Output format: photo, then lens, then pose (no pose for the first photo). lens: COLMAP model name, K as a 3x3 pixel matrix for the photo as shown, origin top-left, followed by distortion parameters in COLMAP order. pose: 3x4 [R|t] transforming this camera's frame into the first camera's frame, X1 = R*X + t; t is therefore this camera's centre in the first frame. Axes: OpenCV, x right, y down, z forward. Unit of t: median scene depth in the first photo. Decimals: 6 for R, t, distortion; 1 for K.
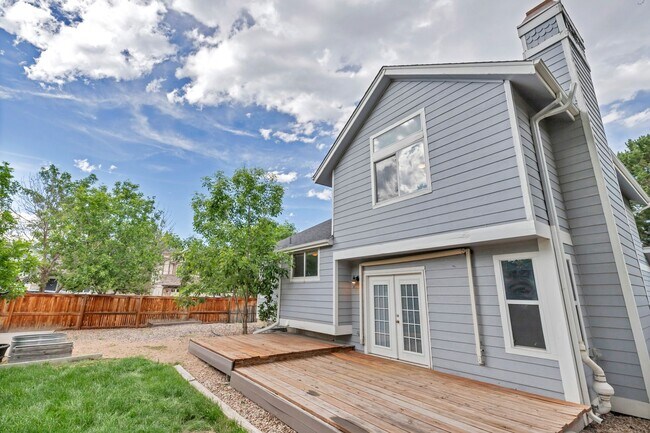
lens RADIAL K [[295.0, 0, 325.0], [0, 295.0, 216.5], [0, 0, 1]] dist [0.003476, 0.000567]
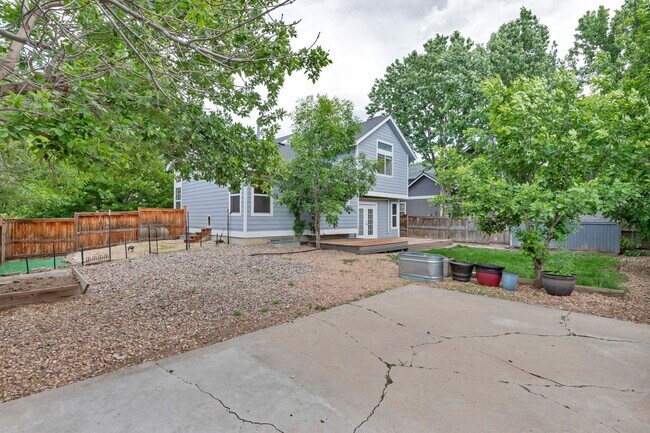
lens RADIAL K [[295.0, 0, 325.0], [0, 295.0, 216.5], [0, 0, 1]] dist [0.003476, 0.000567]
pose [[-0.130674, -0.009236, 0.991382, -1.914407], [-0.260320, 0.965190, -0.025321, 0.415325], [-0.956639, -0.261385, -0.128530, 1.534703]]
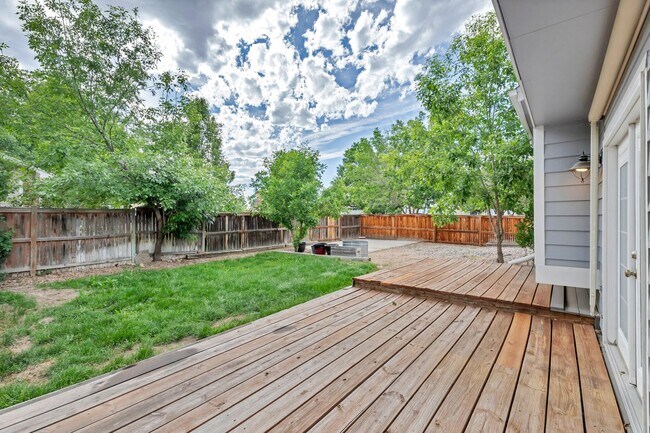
lens RADIAL K [[295.5, 0, 325.0], [0, 295.5, 220.4], [0, 0, 1]] dist [0.003587, 0.000239]
pose [[0.241614, -0.000359, -0.970372, 0.434531], [0.258144, 0.963990, 0.063919, 0.189279], [0.935406, -0.265940, 0.233006, 0.607039]]
